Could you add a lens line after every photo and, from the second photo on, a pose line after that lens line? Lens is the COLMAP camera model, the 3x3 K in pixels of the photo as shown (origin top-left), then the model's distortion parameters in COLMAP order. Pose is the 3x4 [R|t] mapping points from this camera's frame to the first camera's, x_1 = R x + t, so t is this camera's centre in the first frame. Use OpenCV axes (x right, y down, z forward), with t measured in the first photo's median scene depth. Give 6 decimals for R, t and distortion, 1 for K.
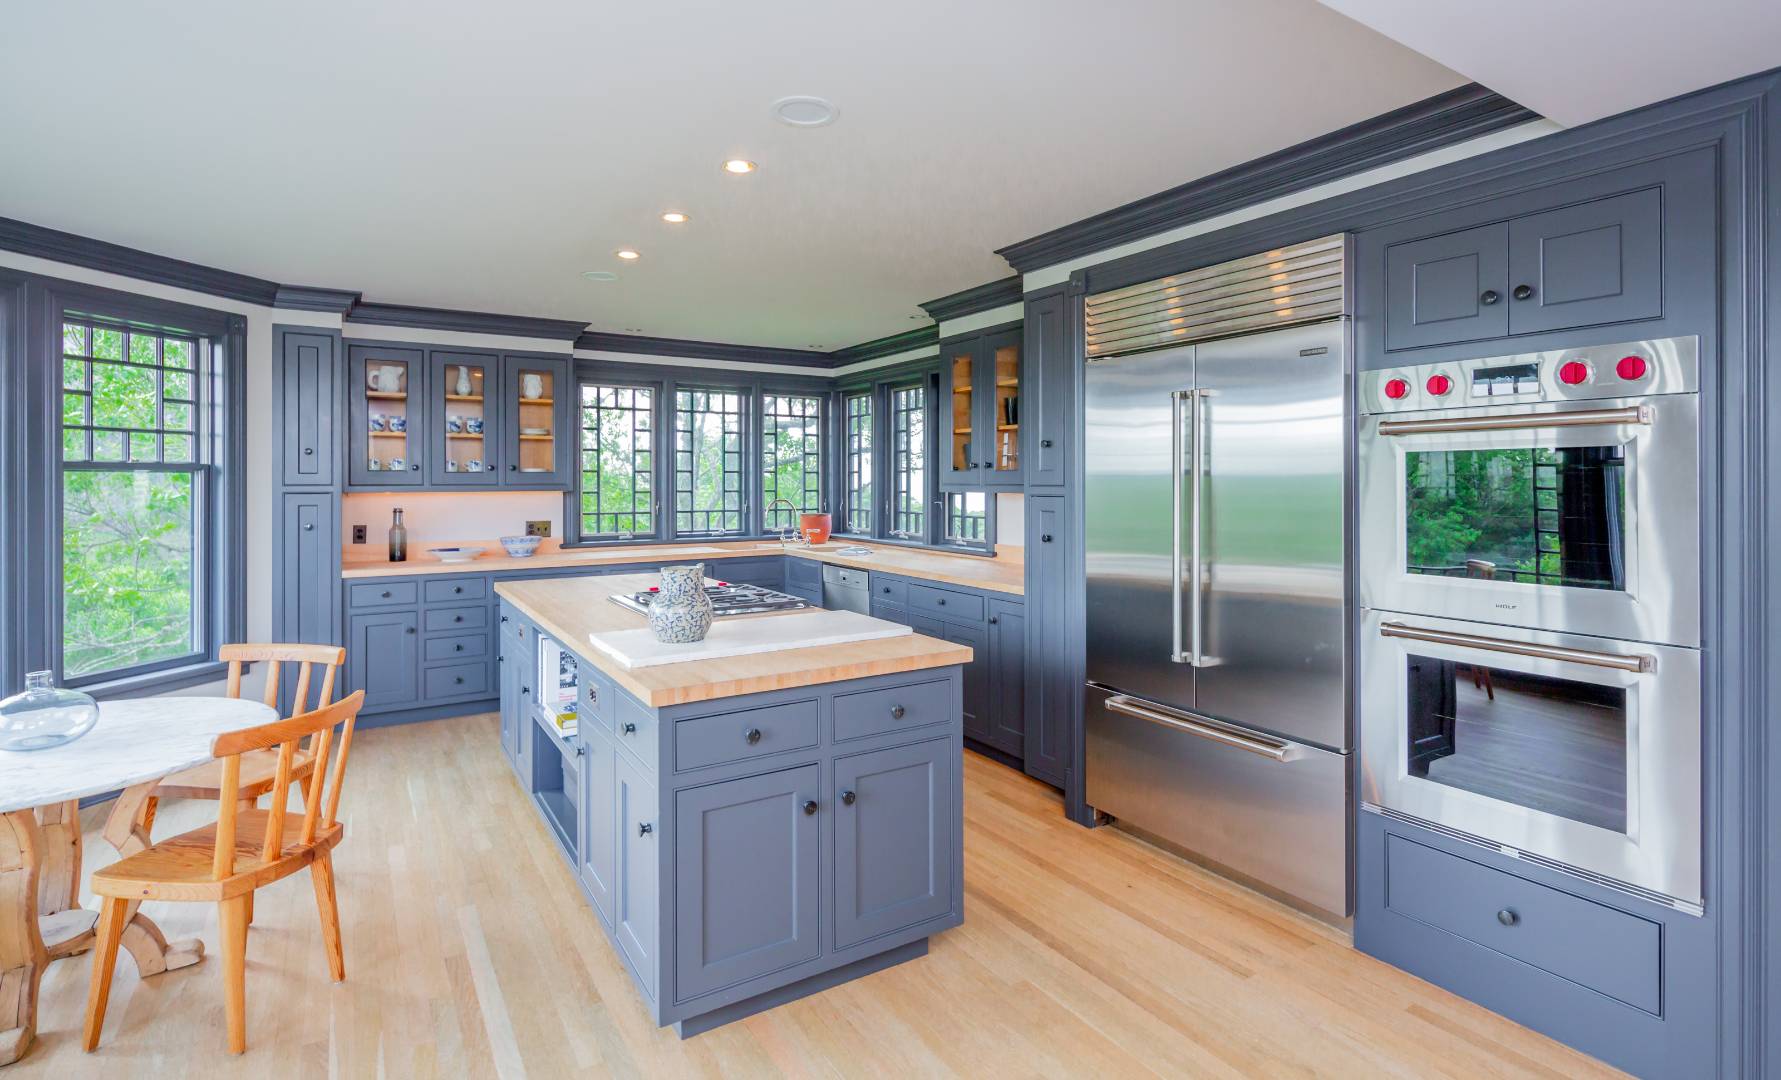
lens RADIAL K [[866.5, 0, 888.6], [0, 866.5, 480.0], [0, 0, 1]] dist [-0.002227, -0.000677]
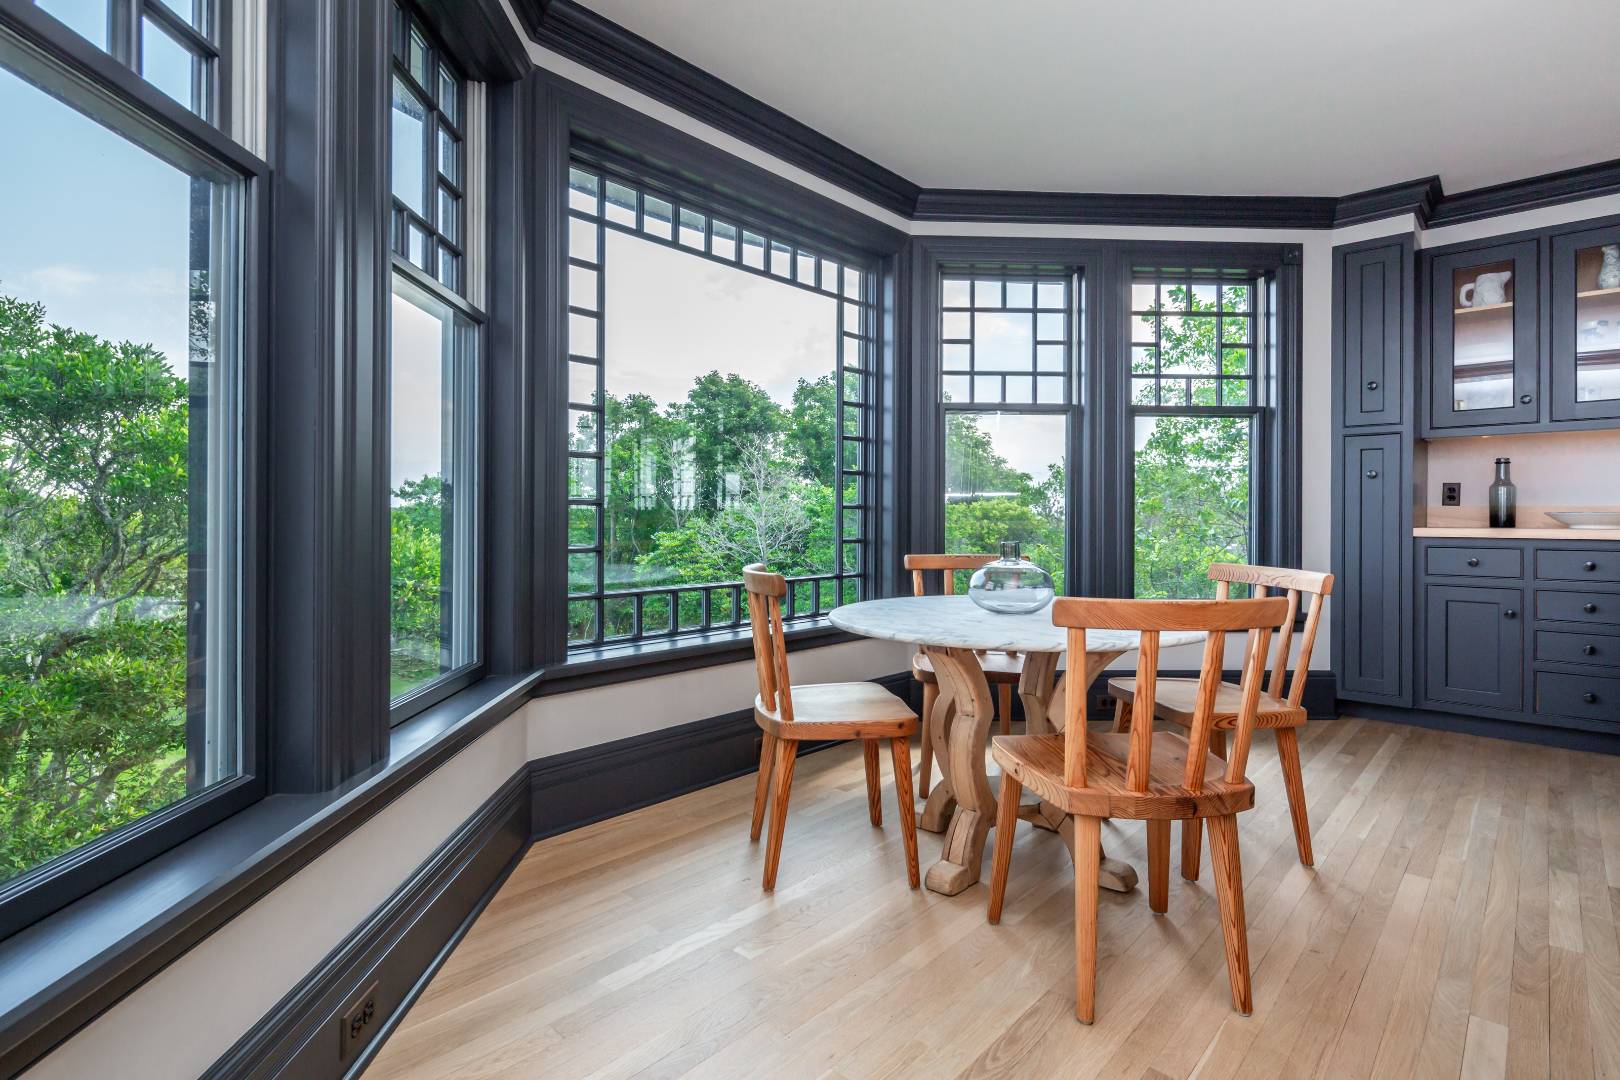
lens RADIAL K [[794.5, 0, 807.3], [0, 794.5, 518.0], [0, 0, 1]] dist [-0.003494, -0.001680]
pose [[0.259541, 0.001265, -0.965731, -0.062007], [-0.001182, 0.999999, 0.000992, 0.098879], [0.965731, 0.000884, 0.259542, 0.264789]]
